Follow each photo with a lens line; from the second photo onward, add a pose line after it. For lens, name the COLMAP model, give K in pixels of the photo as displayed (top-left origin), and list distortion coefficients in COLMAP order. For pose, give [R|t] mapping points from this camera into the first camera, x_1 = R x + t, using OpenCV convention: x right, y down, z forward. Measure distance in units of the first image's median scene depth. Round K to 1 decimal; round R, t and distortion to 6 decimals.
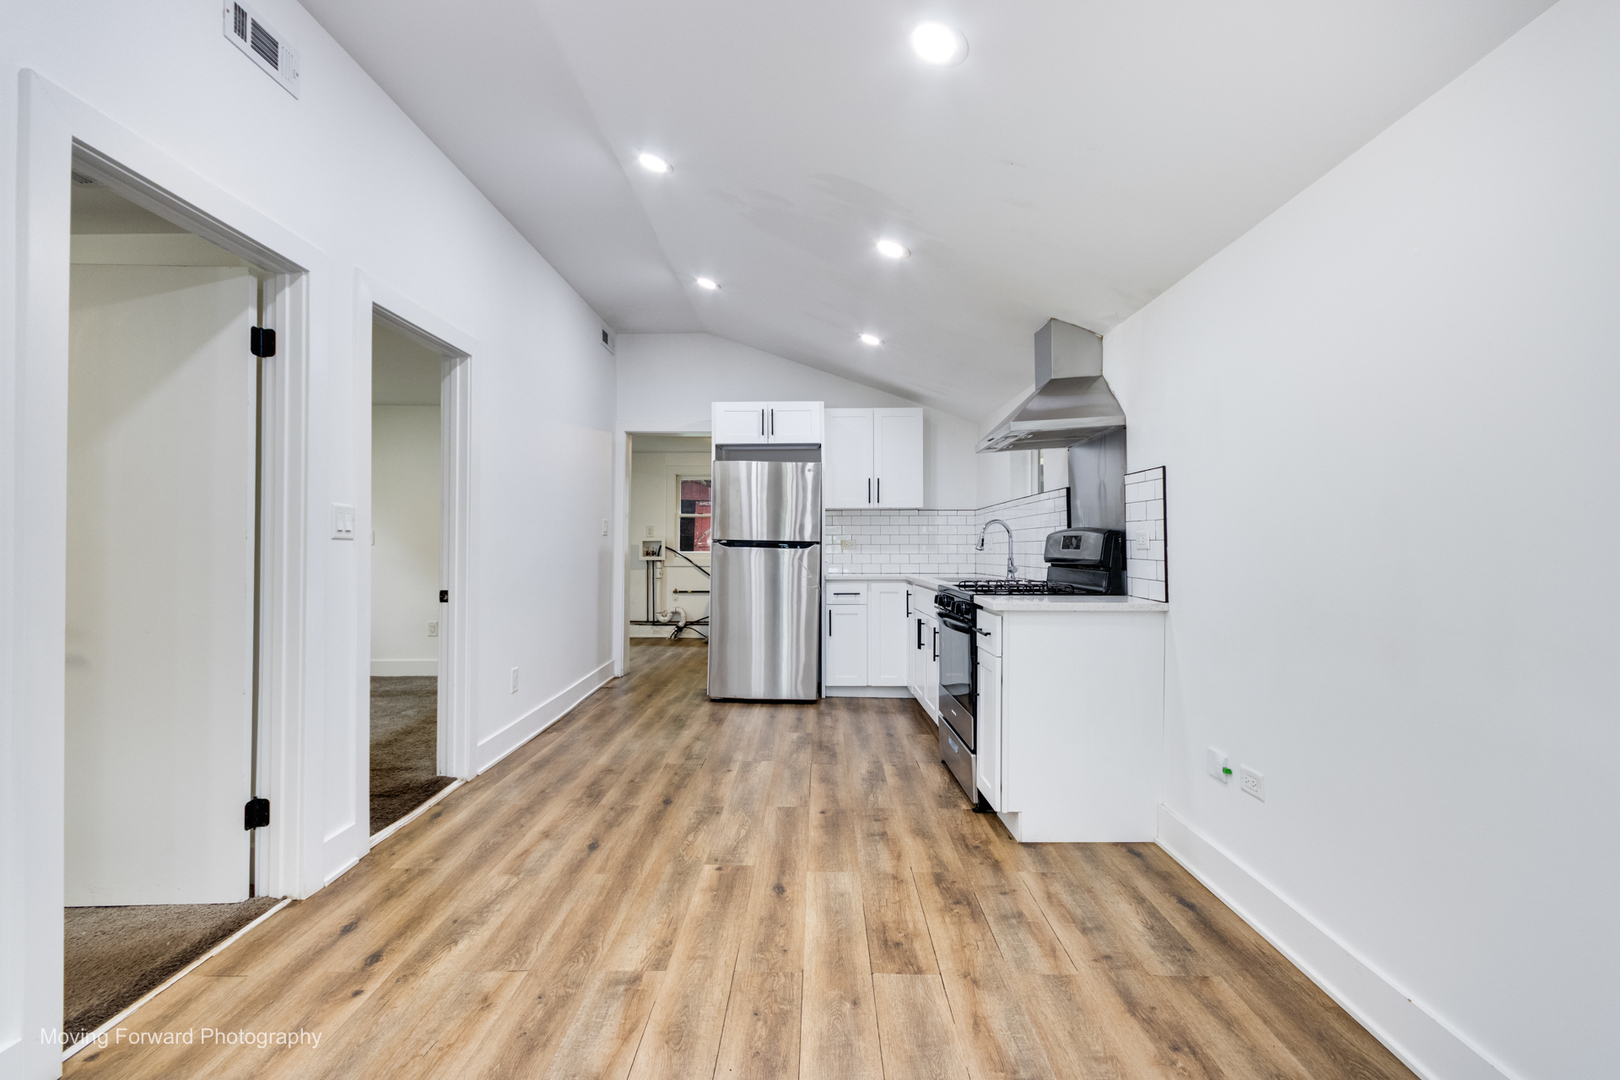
lens RADIAL K [[749.9, 0, 802.8], [0, 749.9, 548.2], [0, 0, 1]] dist [0.004280, 0.000077]
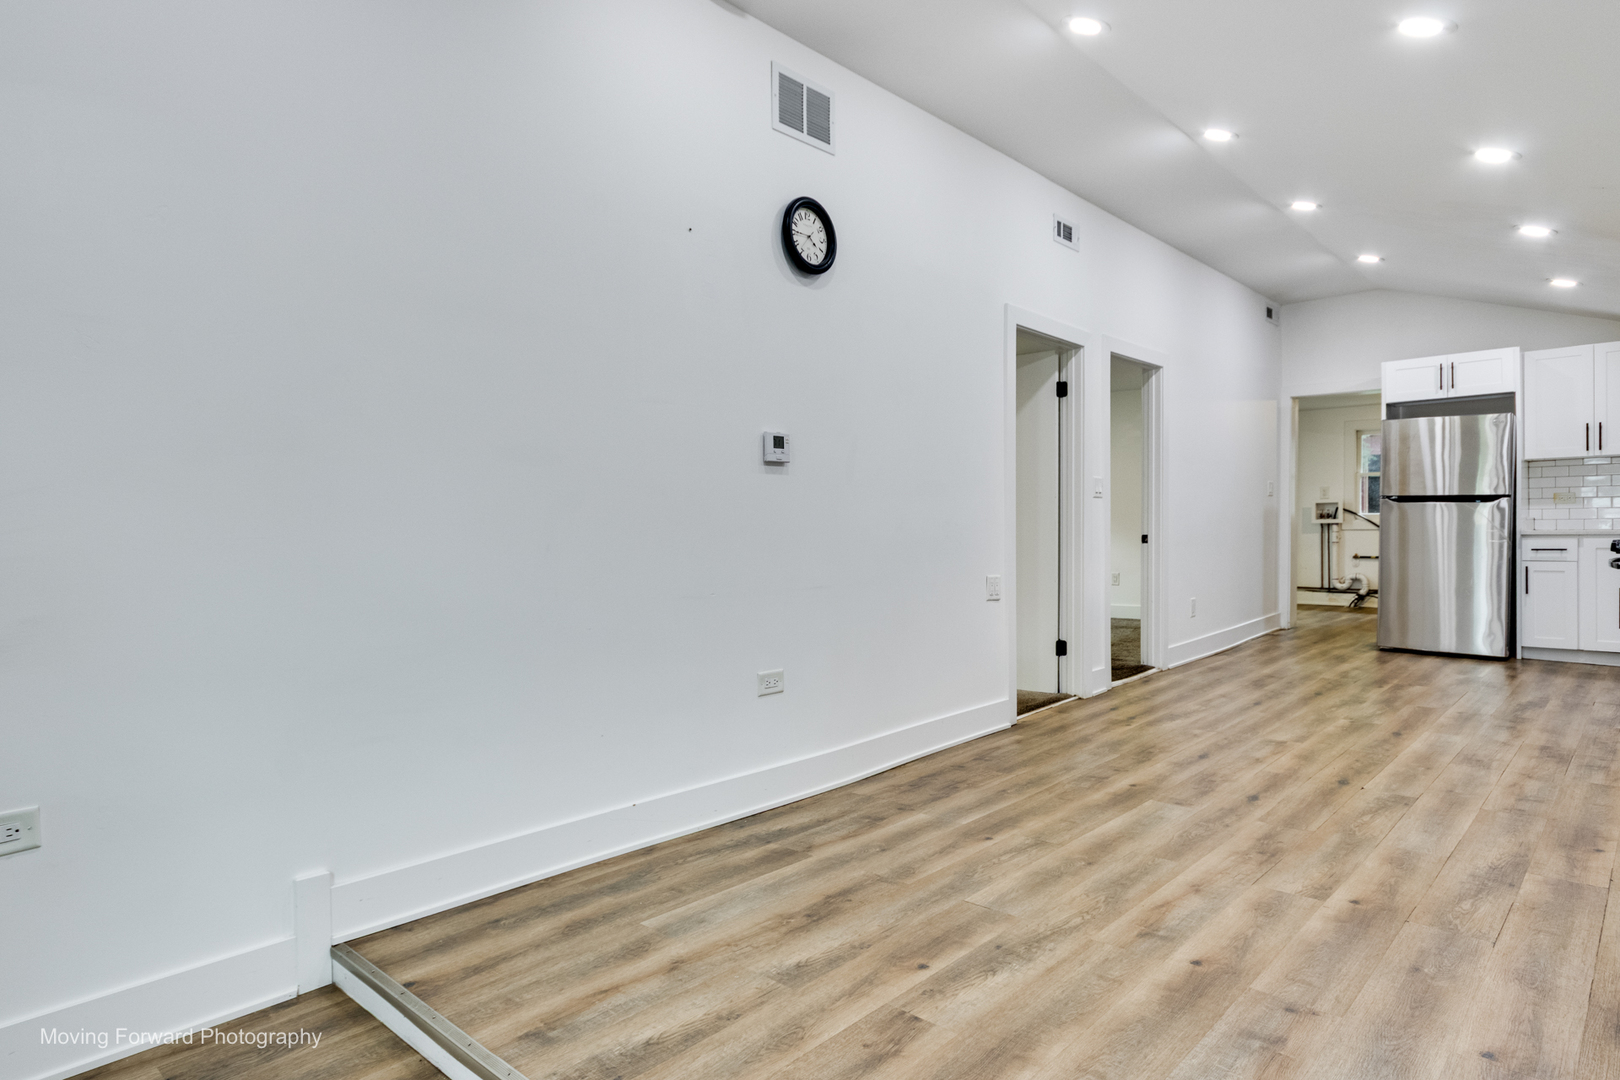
lens RADIAL K [[927.3, 0, 810.0], [0, 927.3, 540.0], [0, 0, 1]] dist [0.003000, 0.001384]
pose [[0.747064, 0.000400, -0.664752, 0.208798], [0.010802, 0.999860, 0.012742, 0.035651], [0.664664, -0.016700, 0.746956, -0.709952]]
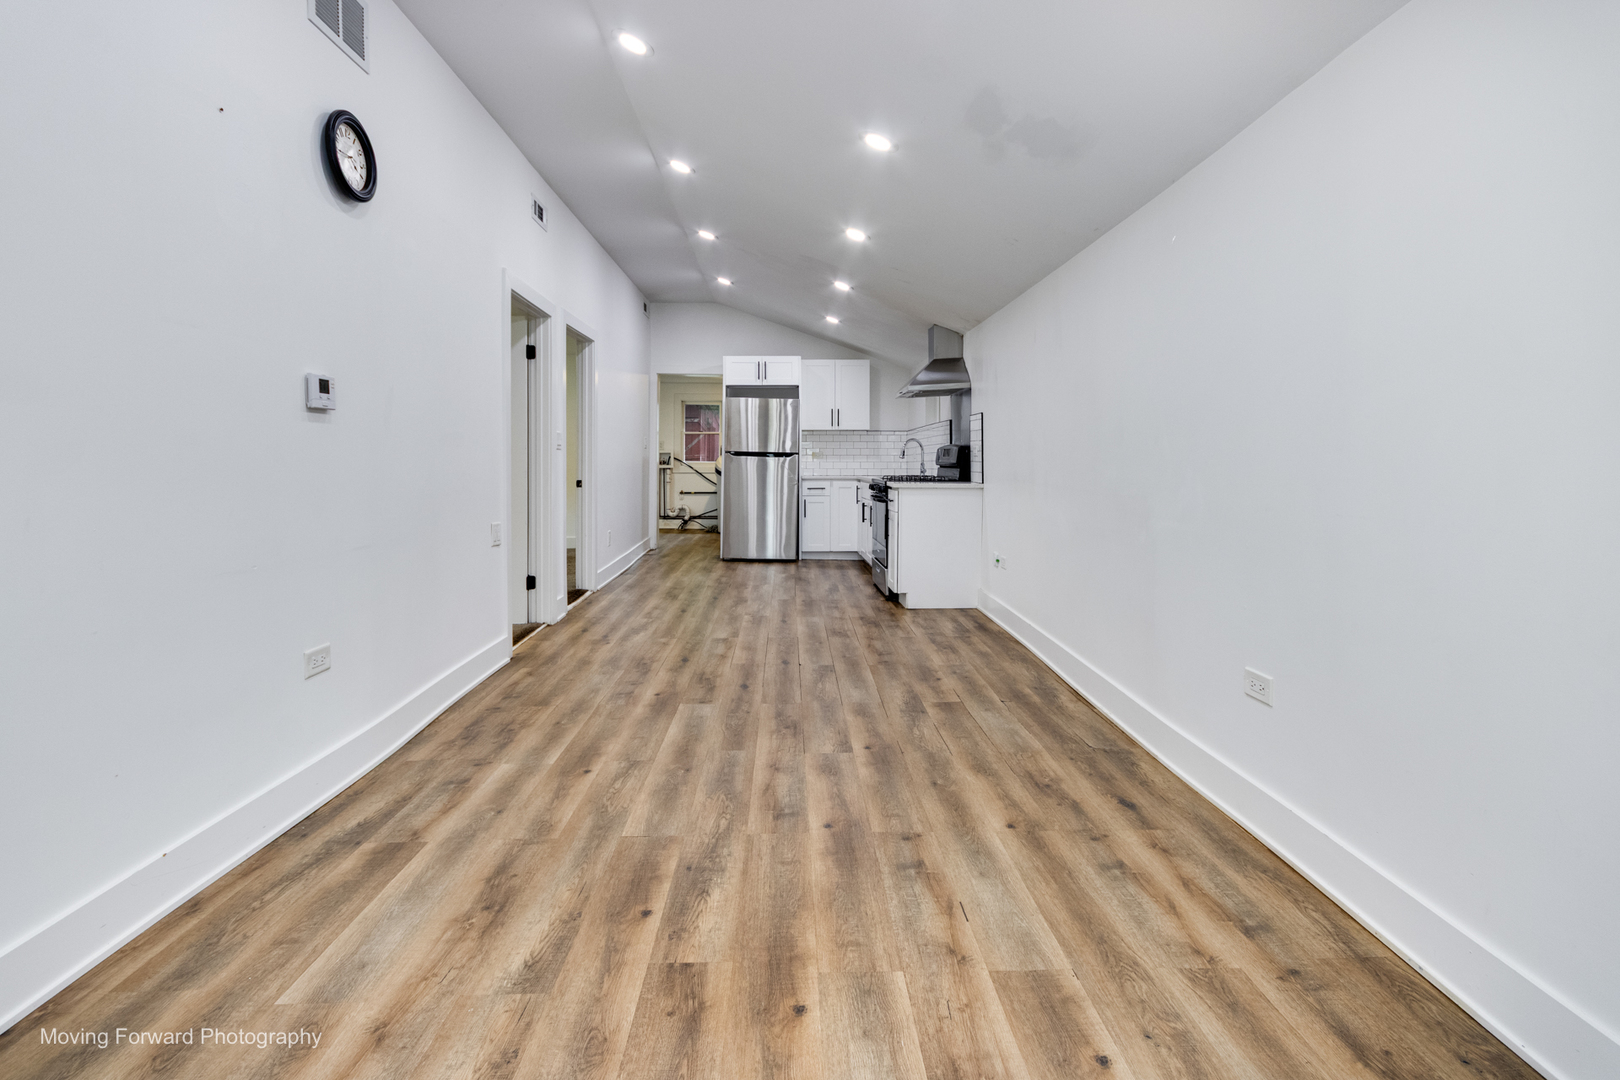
lens RADIAL K [[766.6, 0, 805.7], [0, 766.6, 489.4], [0, 0, 1]] dist [0.003136, 0.001807]
pose [[0.998918, 0.000079, 0.046499, -0.046645], [-0.001690, 0.999400, 0.034588, 0.015677], [-0.046469, -0.034629, 0.998319, -0.730705]]
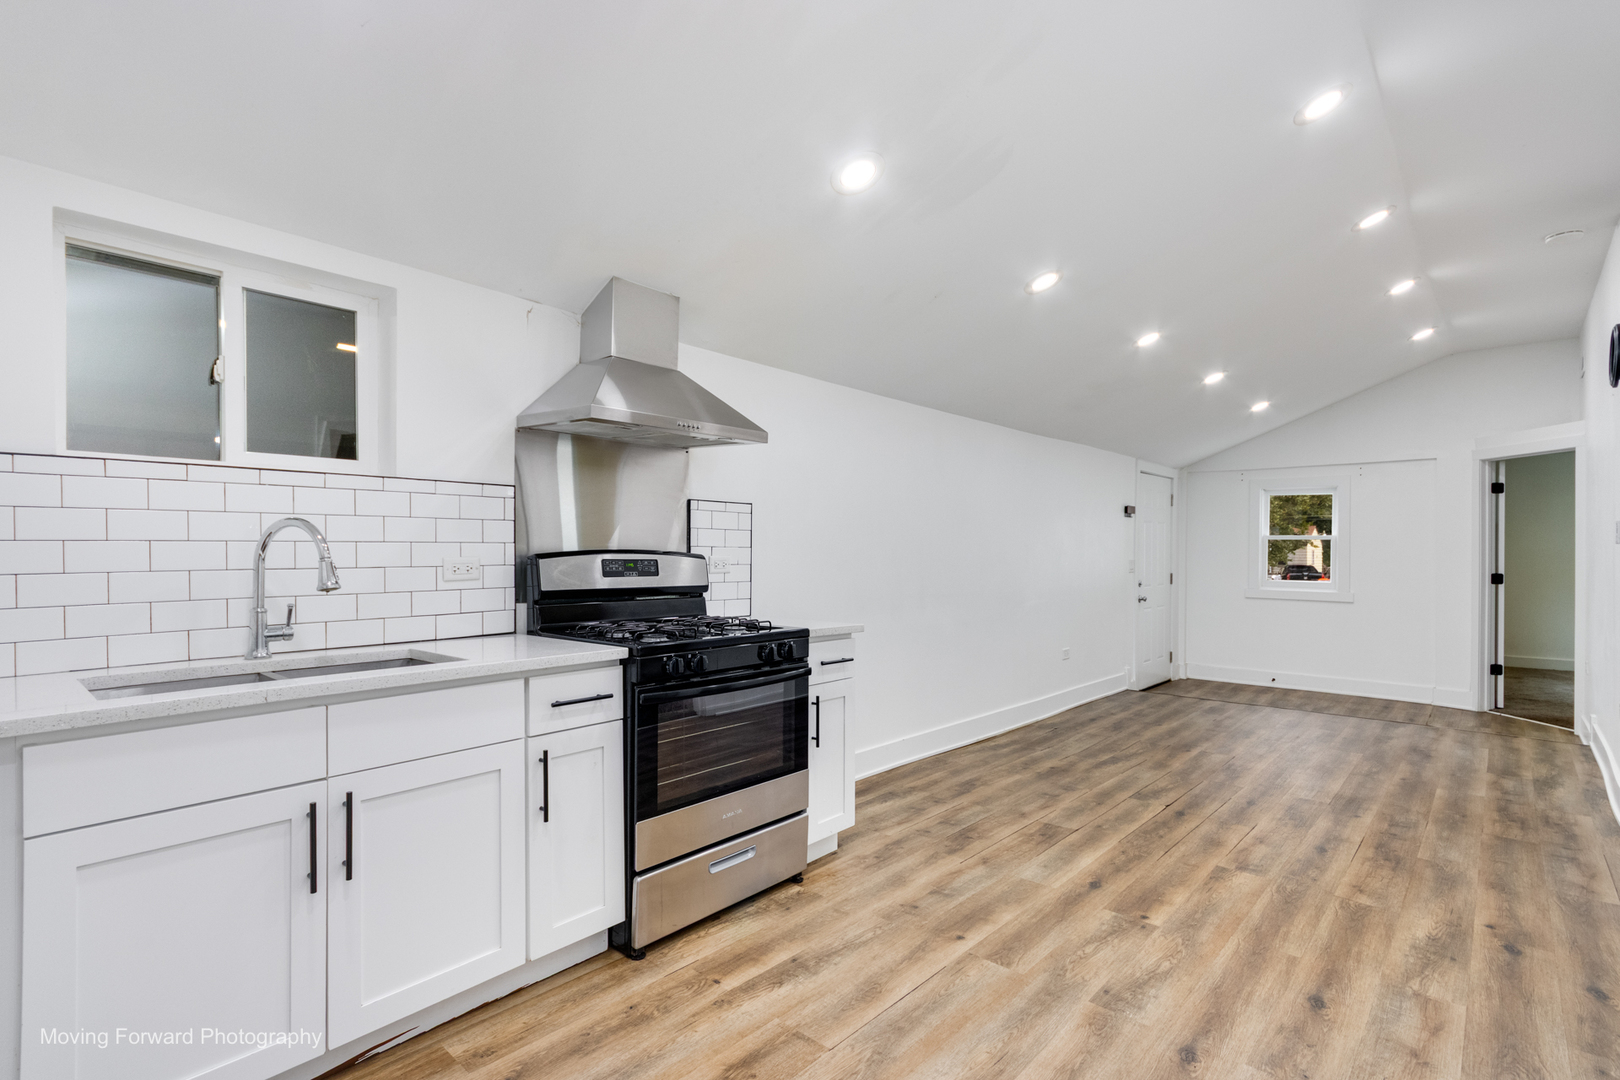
lens RADIAL K [[749.9, 0, 802.8], [0, 749.9, 548.2], [0, 0, 1]] dist [0.004280, 0.000077]
pose [[-0.746721, 0.006958, 0.665100, -0.303532], [0.002906, 0.999970, -0.007198, -0.021232], [-0.665130, -0.003442, -0.746719, 1.434357]]
